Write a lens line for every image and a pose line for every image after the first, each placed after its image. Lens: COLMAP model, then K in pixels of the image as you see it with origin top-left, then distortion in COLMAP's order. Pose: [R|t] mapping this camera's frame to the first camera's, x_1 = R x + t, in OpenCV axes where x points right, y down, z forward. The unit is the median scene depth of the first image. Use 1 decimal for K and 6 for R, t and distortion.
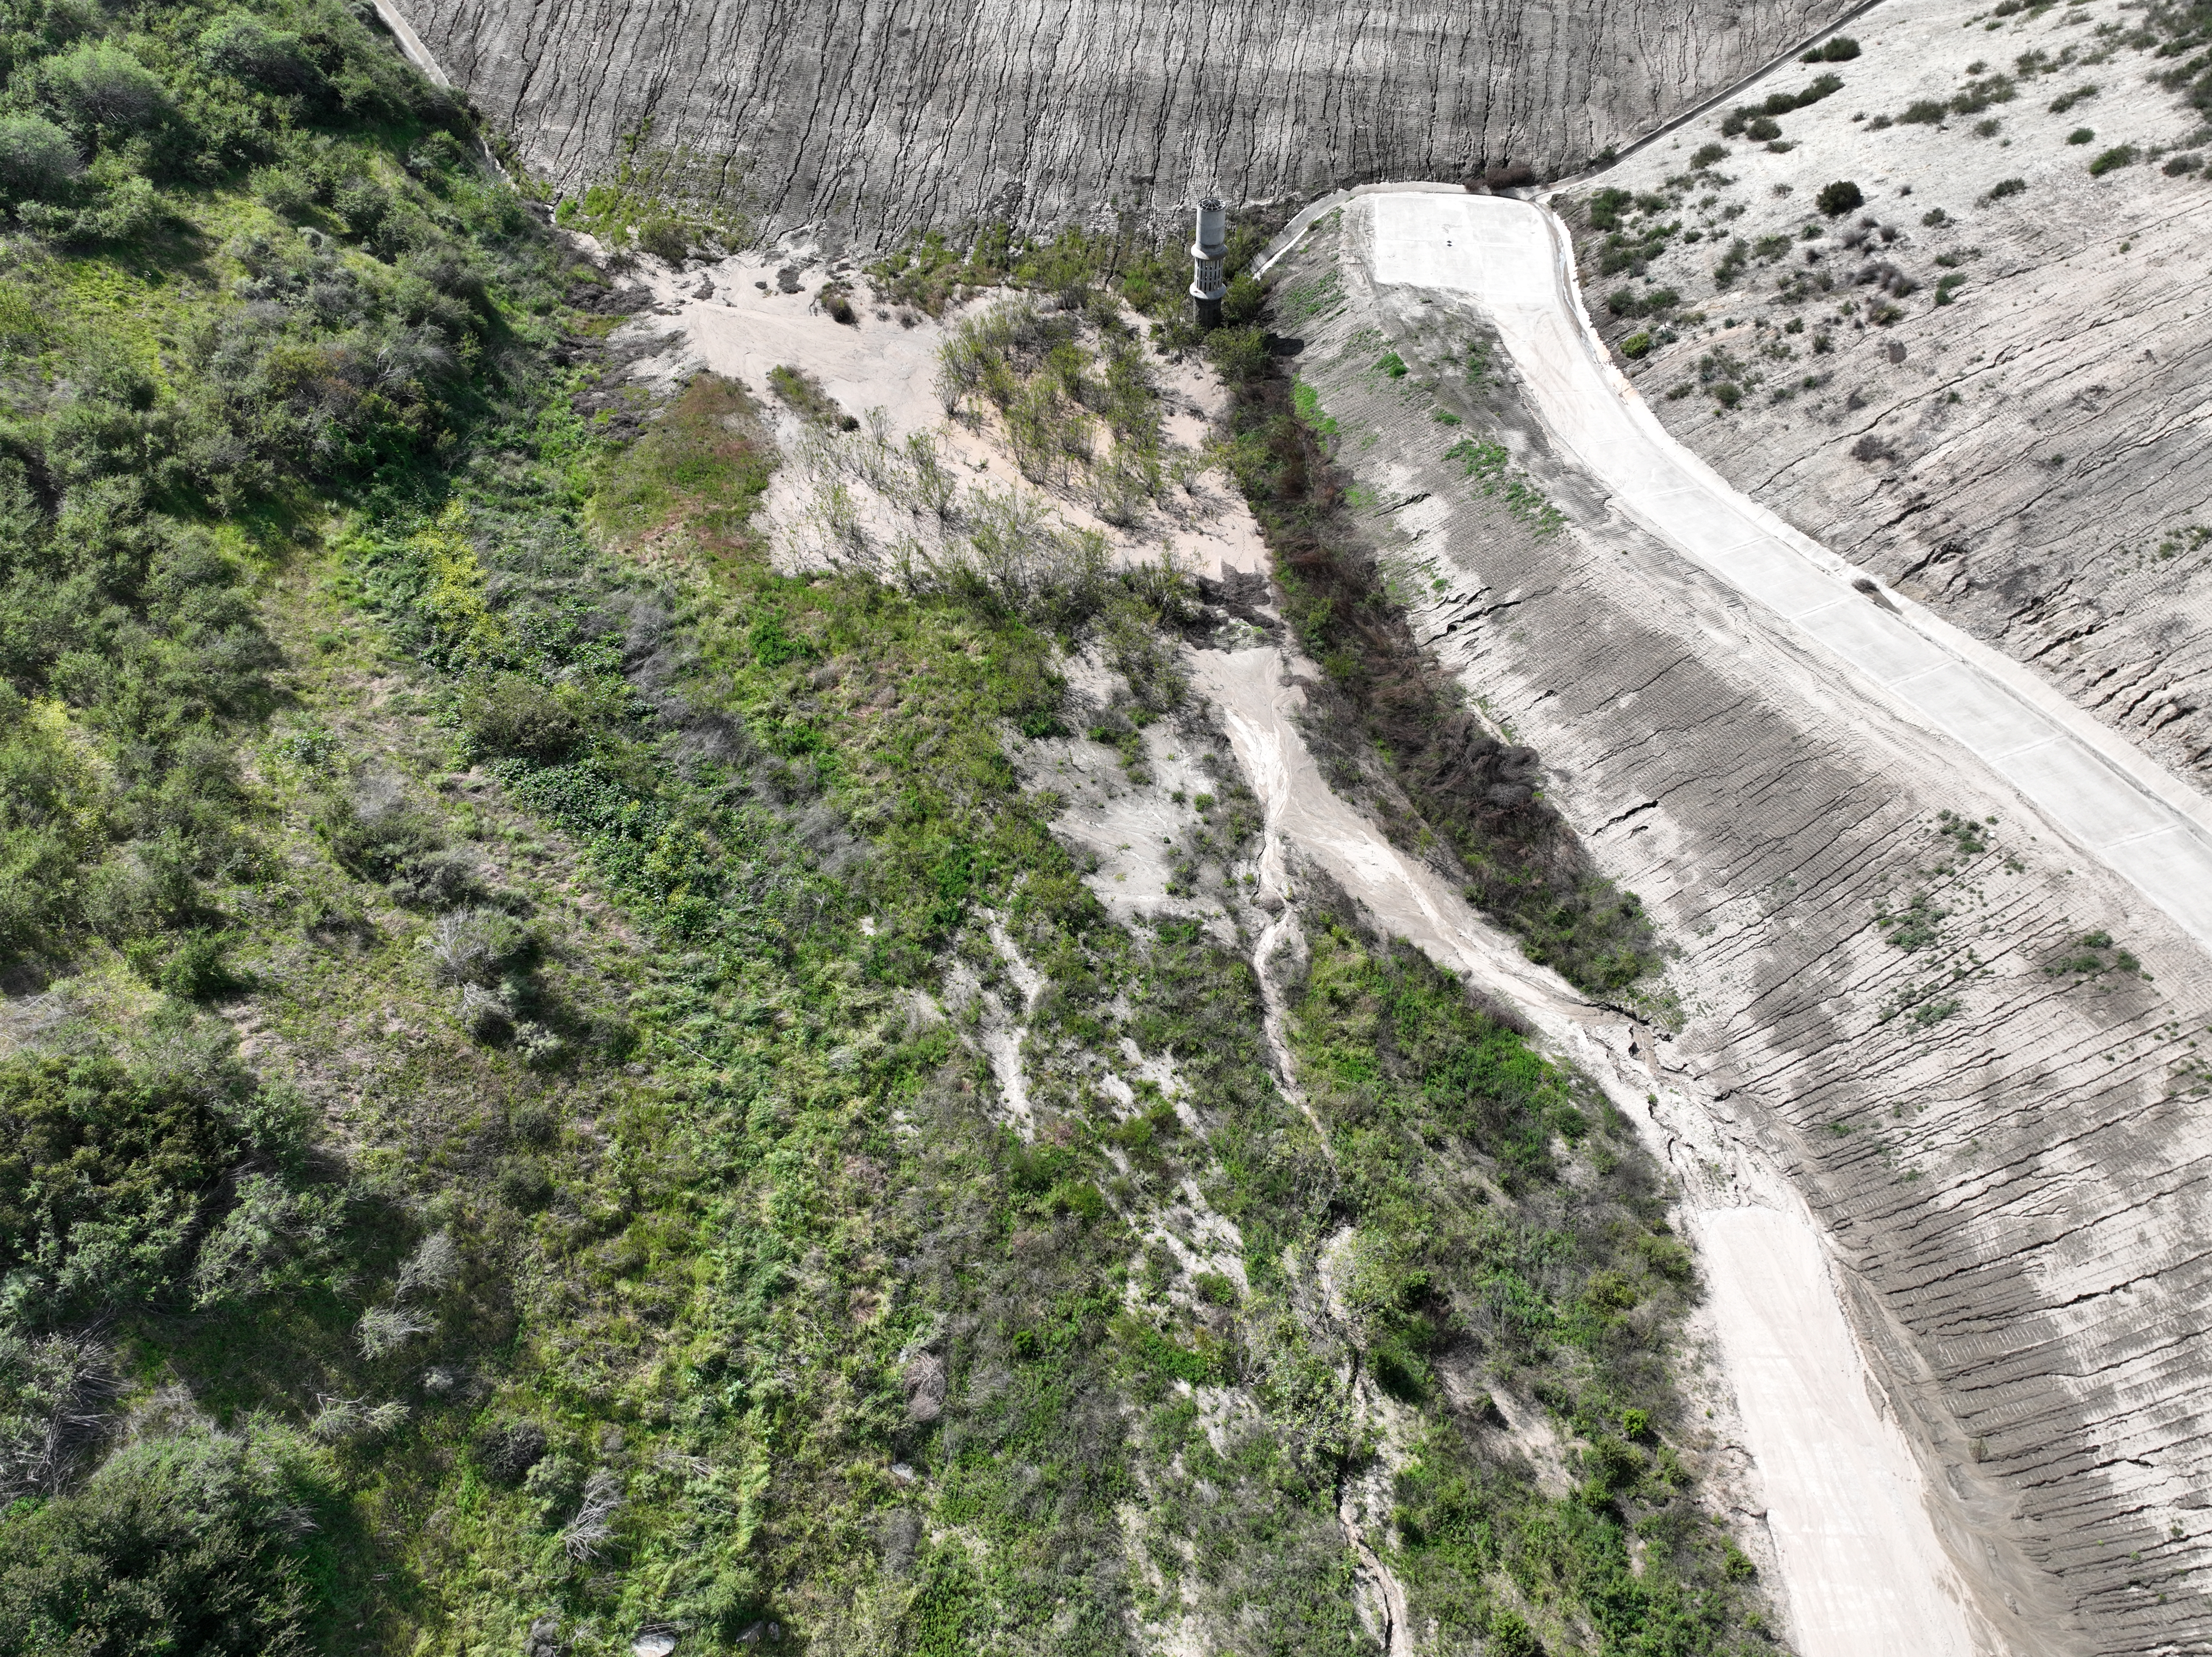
lens RADIAL K [[1563.6, 0, 1107.3], [0, 1563.6, 803.3], [0, 0, 1]] dist [0.003147, 0.012229]
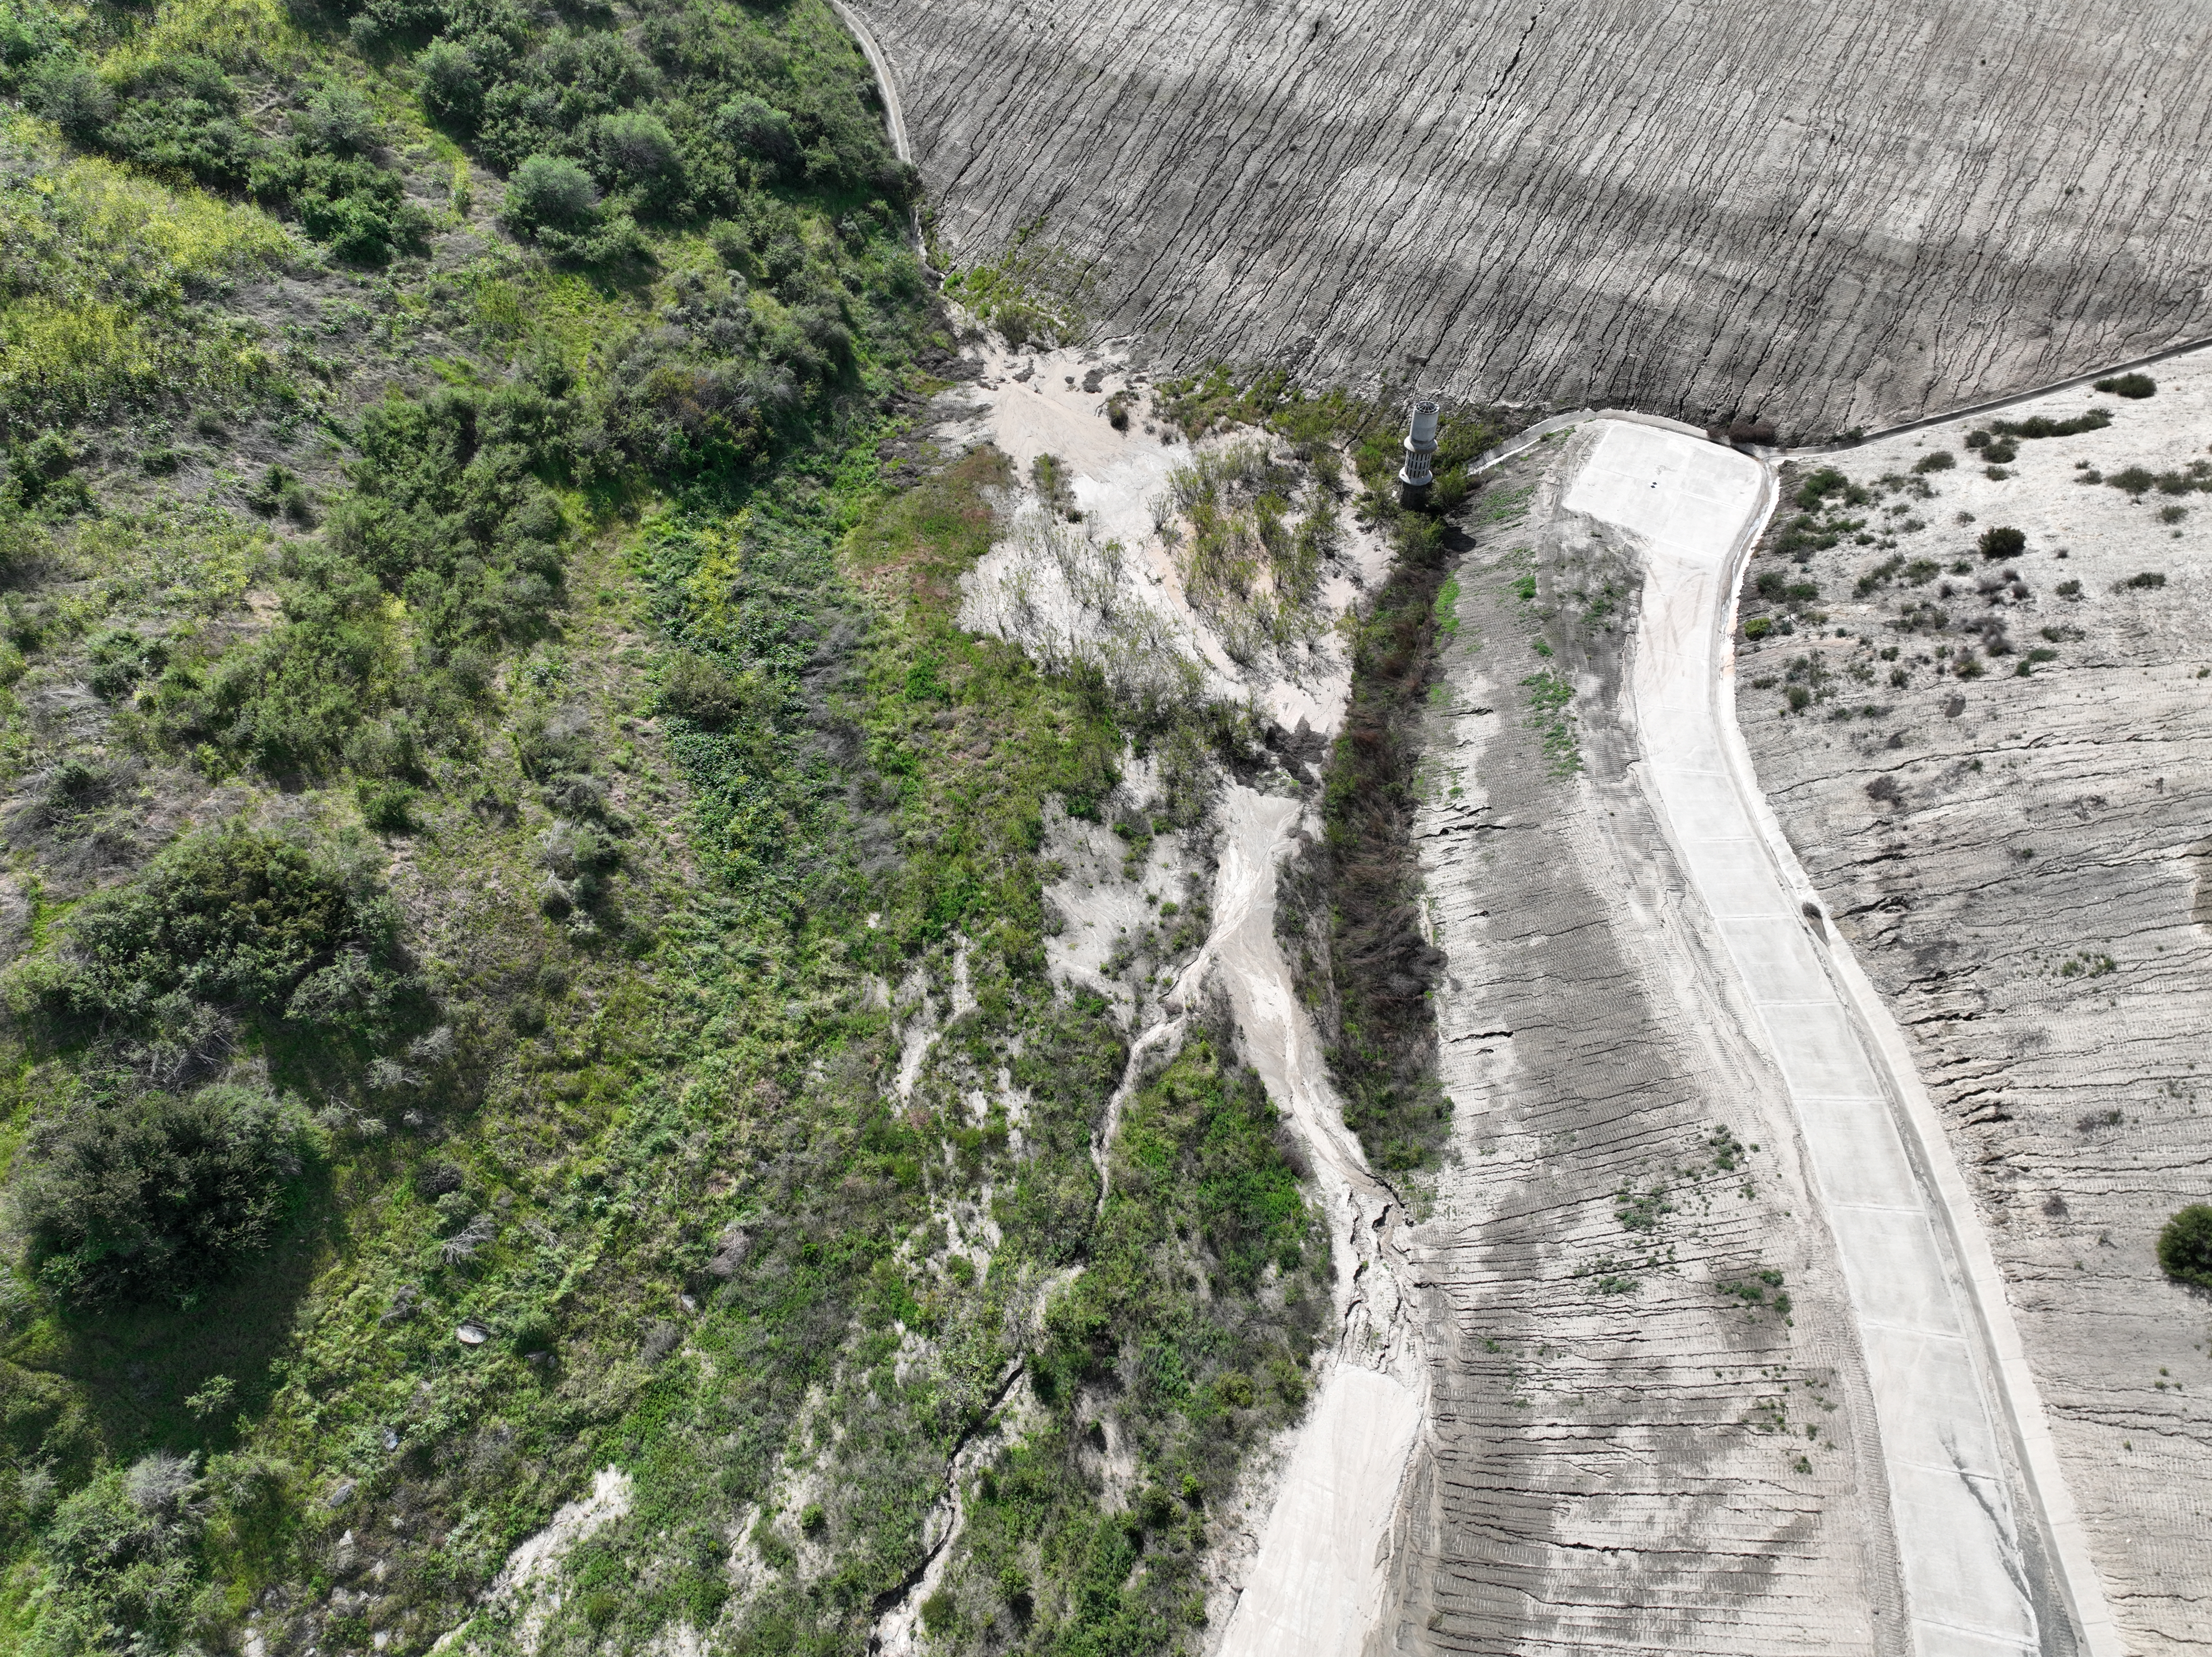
lens RADIAL K [[1555.8, 0, 1107.0], [0, 1555.8, 809.7], [0, 0, 1]] dist [0.006957, -0.003624]
pose [[0.915305, 0.295328, -0.273857, 0.319271], [-0.293962, 0.954661, 0.047008, -0.114984], [0.275324, 0.037476, 0.960621, -0.170524]]
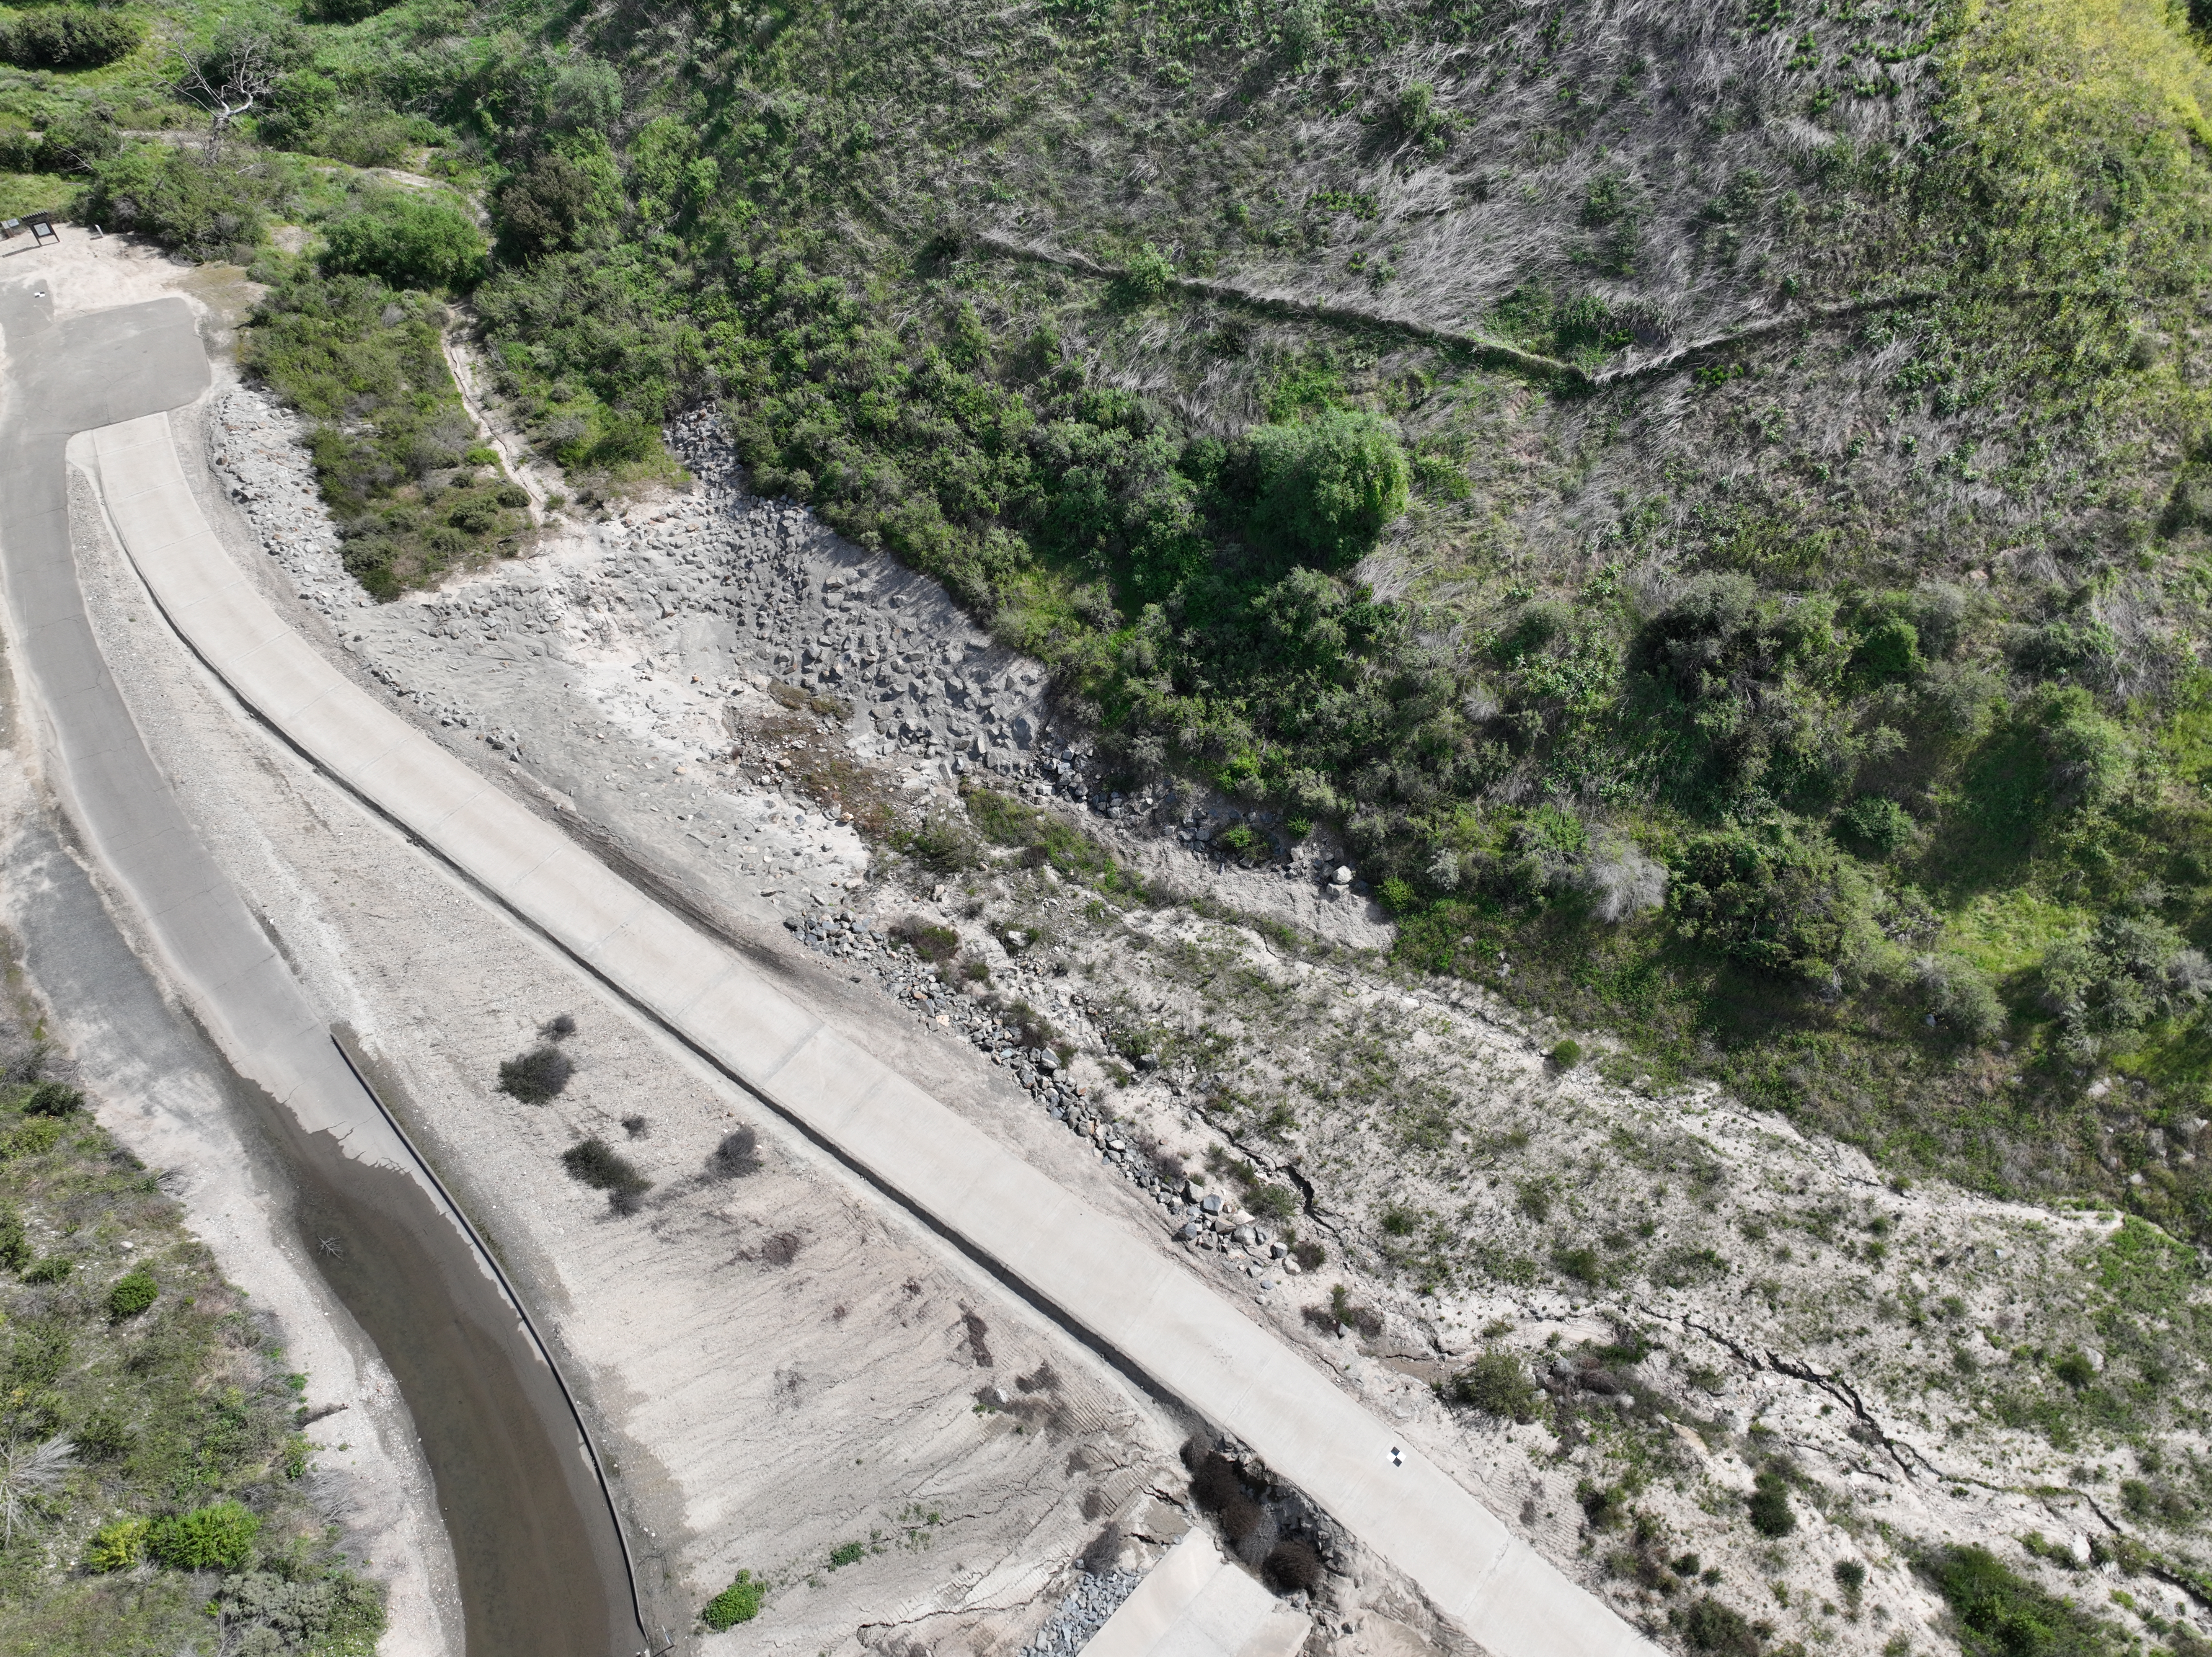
lens RADIAL K [[1556.0, 0, 1115.9], [0, 1556.0, 821.4], [0, 0, 1]] dist [-0.000625, 0.018170]
pose [[-0.327186, 0.704544, -0.629735, 0.552402], [-0.693806, 0.273331, 0.666276, 0.178173], [0.641547, 0.654910, 0.399387, -0.434277]]
